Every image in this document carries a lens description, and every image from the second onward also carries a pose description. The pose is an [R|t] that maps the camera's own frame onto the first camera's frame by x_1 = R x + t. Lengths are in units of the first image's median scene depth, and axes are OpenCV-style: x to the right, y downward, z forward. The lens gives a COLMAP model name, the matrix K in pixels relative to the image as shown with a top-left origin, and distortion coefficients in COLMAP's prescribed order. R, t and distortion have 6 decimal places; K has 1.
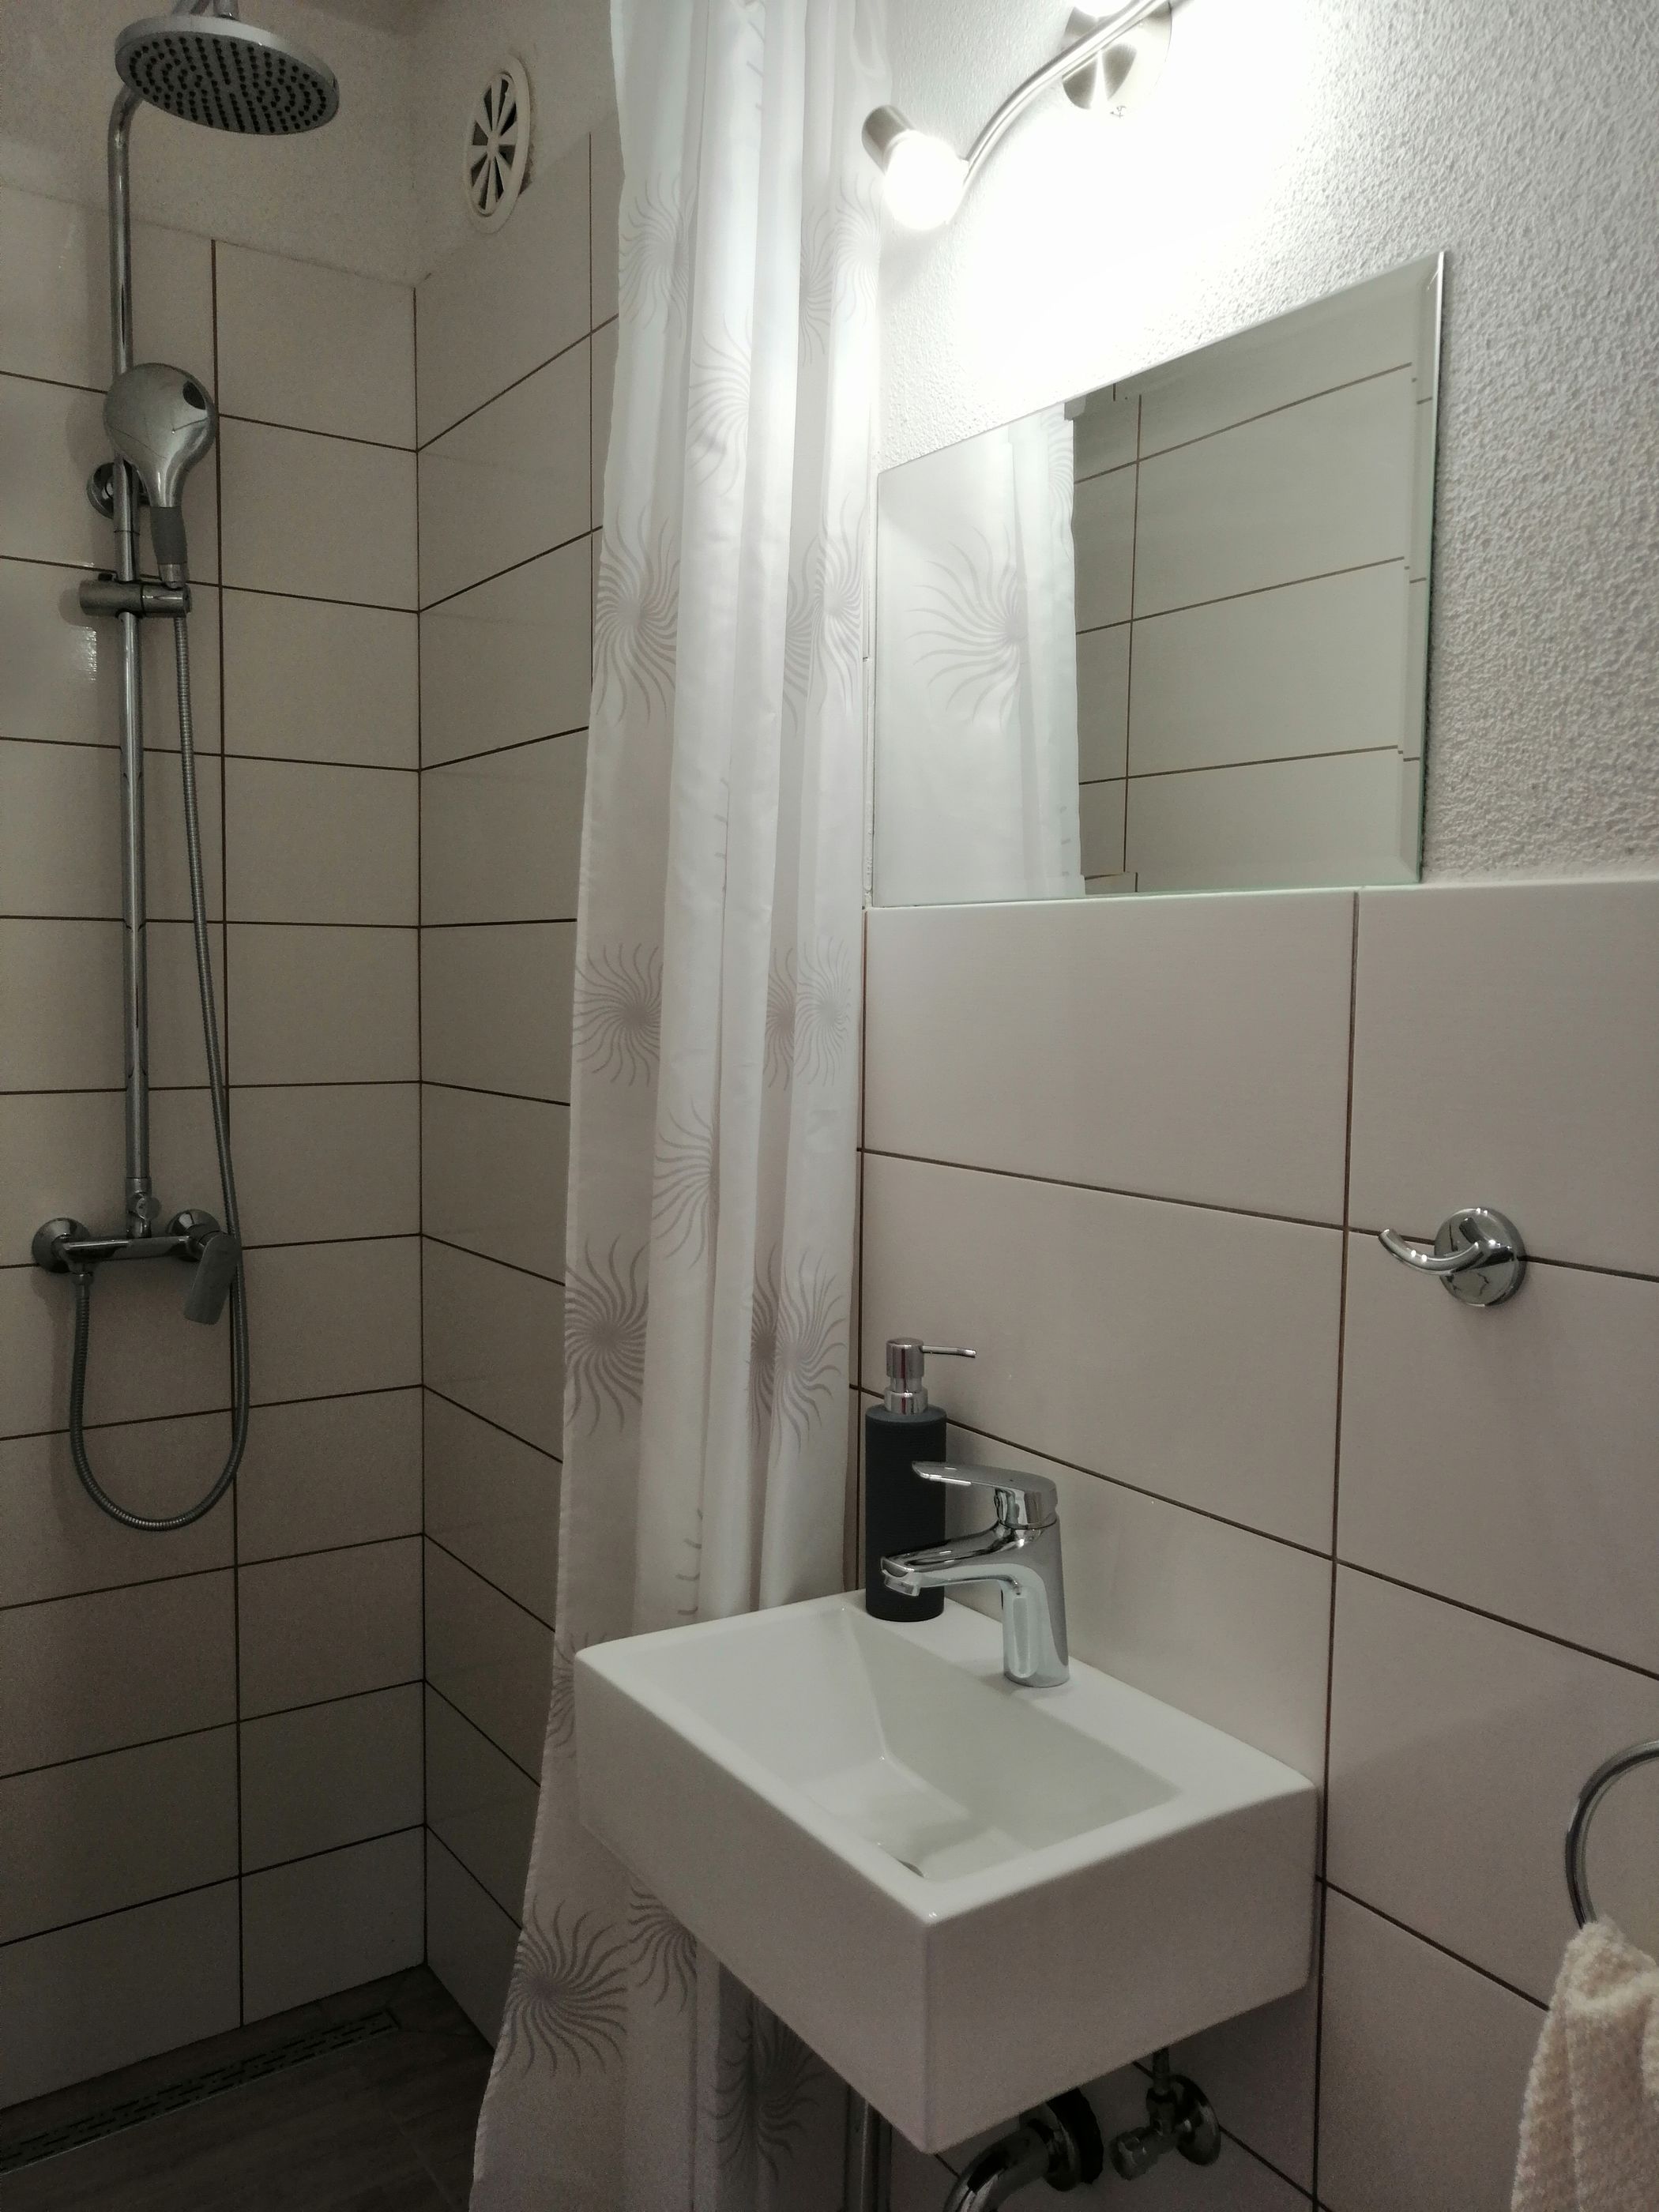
lens RADIAL K [[1722.2, 0, 828.4], [0, 1722.2, 1112.5], [0, 0, 1]] dist [0.001517, 0.019112]
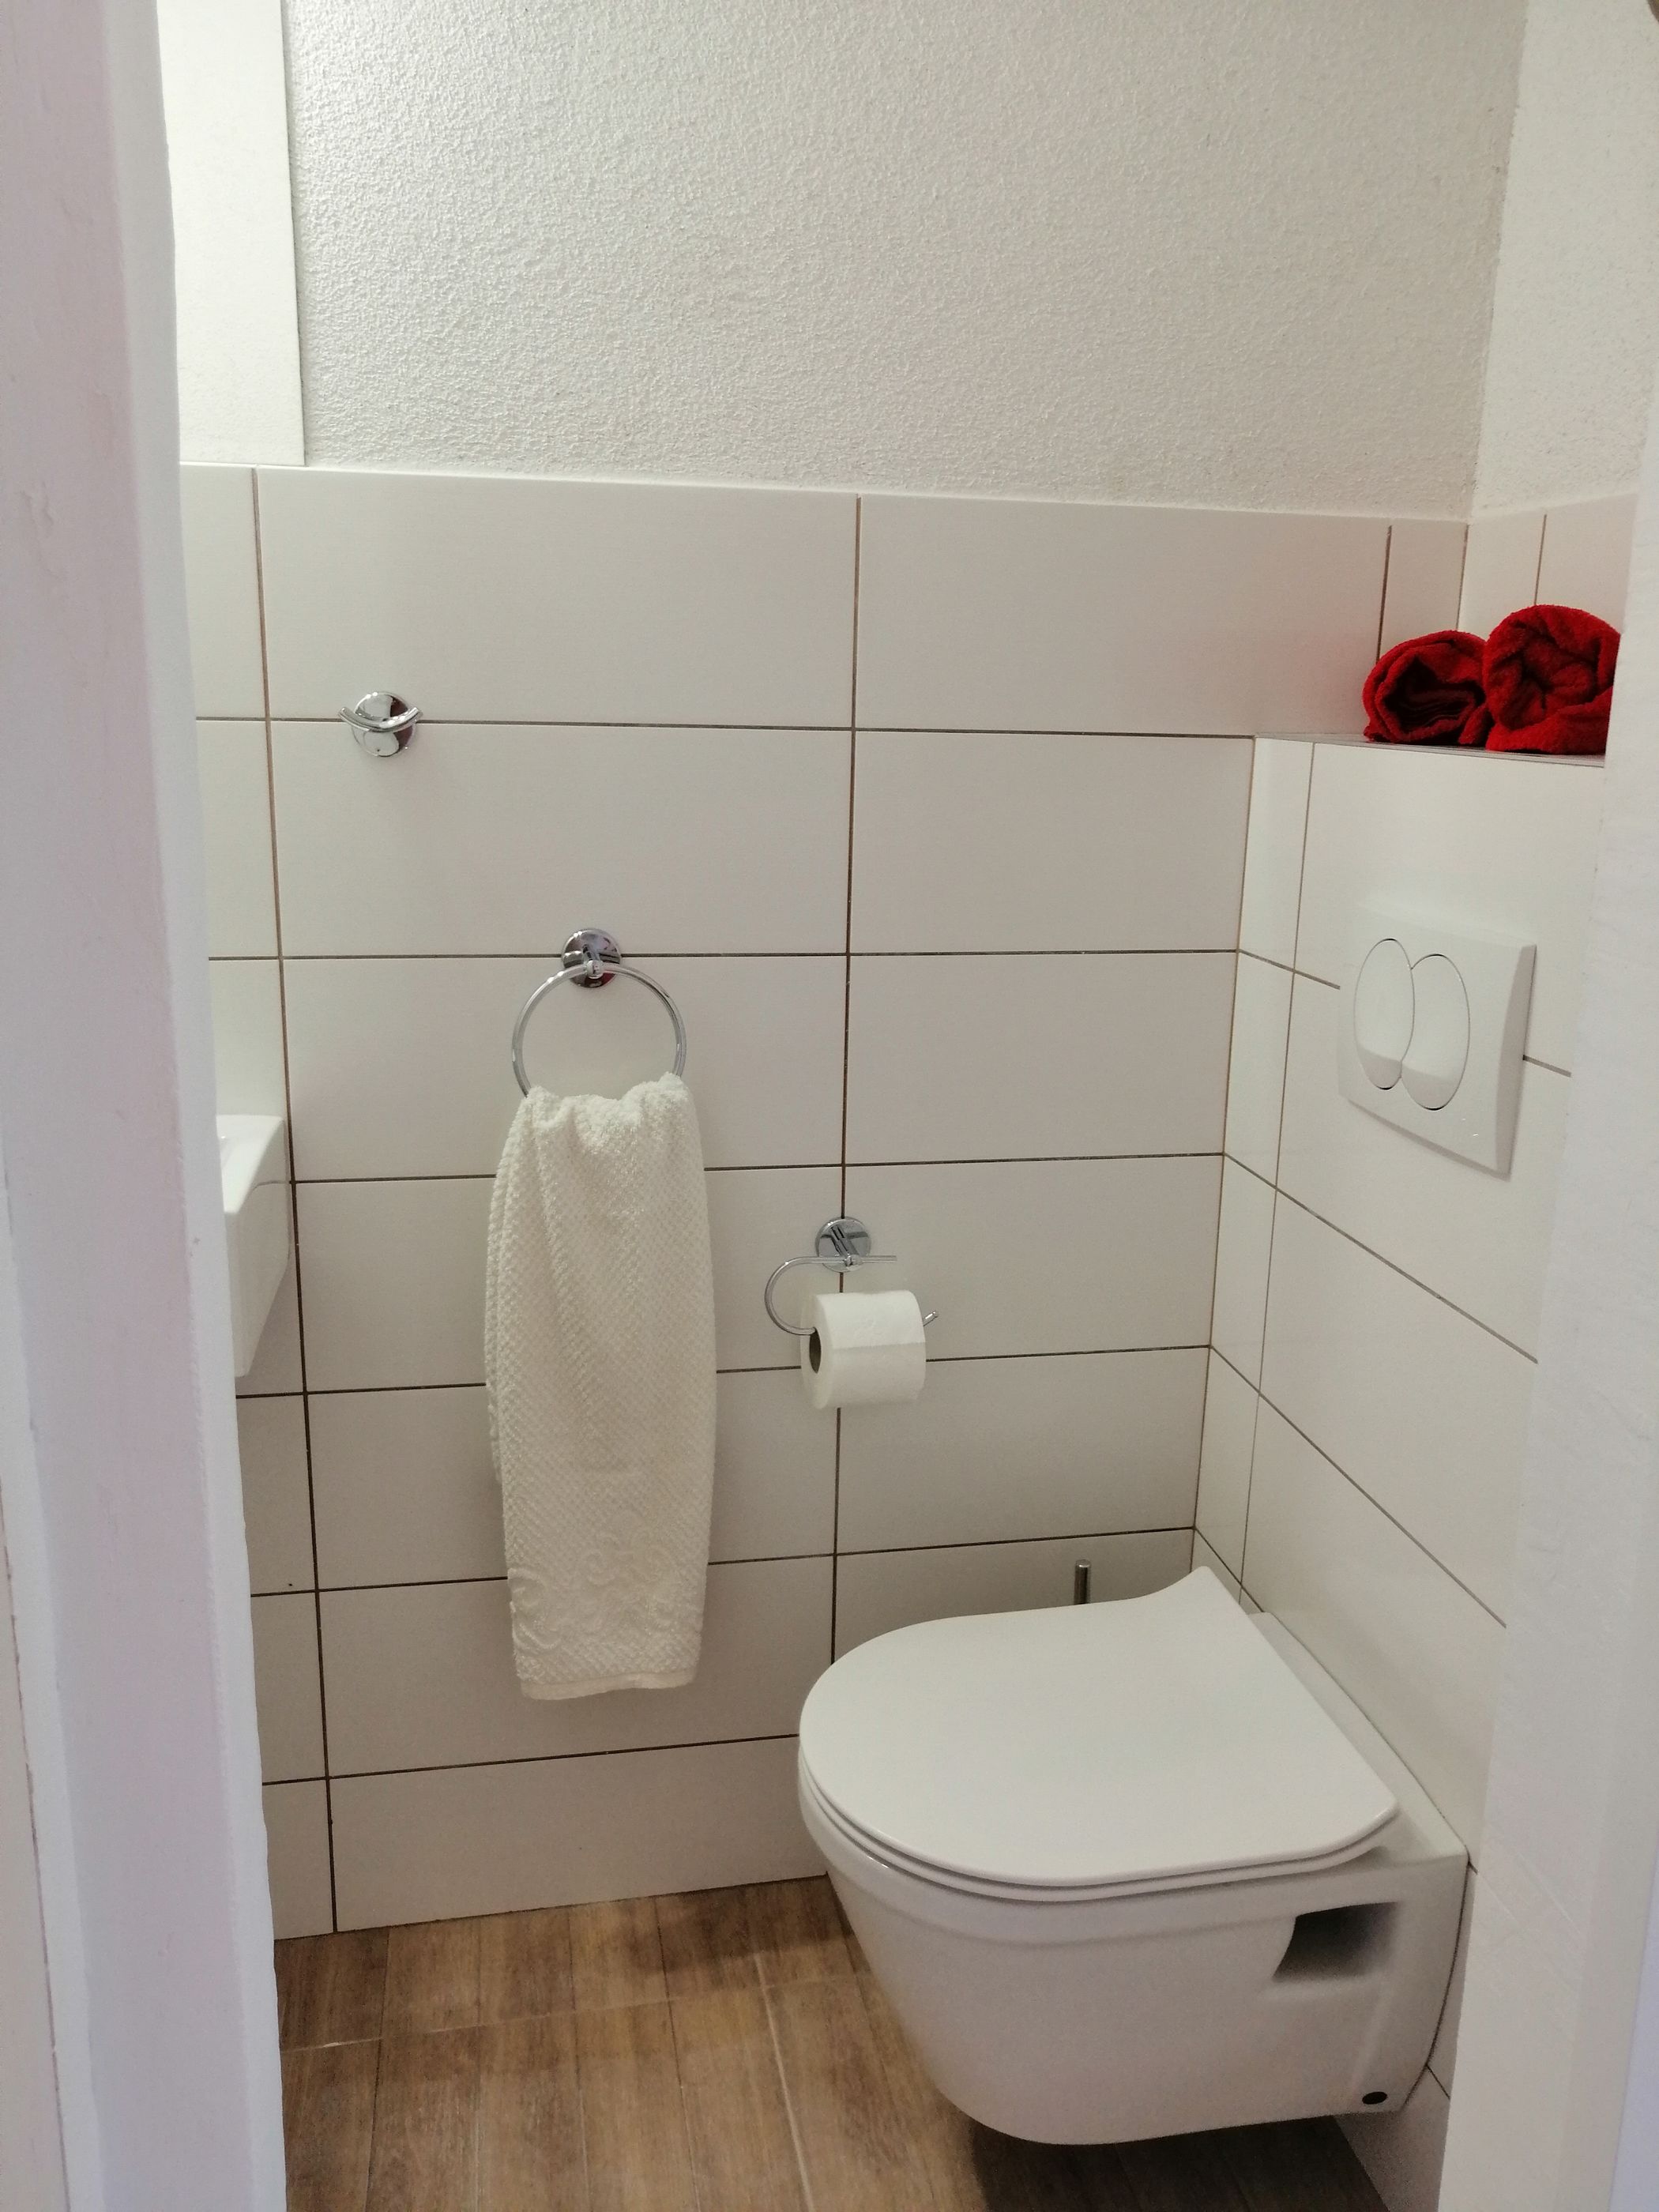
lens RADIAL K [[1722.2, 0, 832.8], [0, 1722.2, 1105.5], [0, 0, 1]] dist [0.001517, 0.019112]
pose [[0.387552, -0.235911, 0.891151, -0.964291], [0.058178, 0.971033, 0.231757, 0.083226], [-0.920010, -0.037972, 0.390050, 0.013069]]
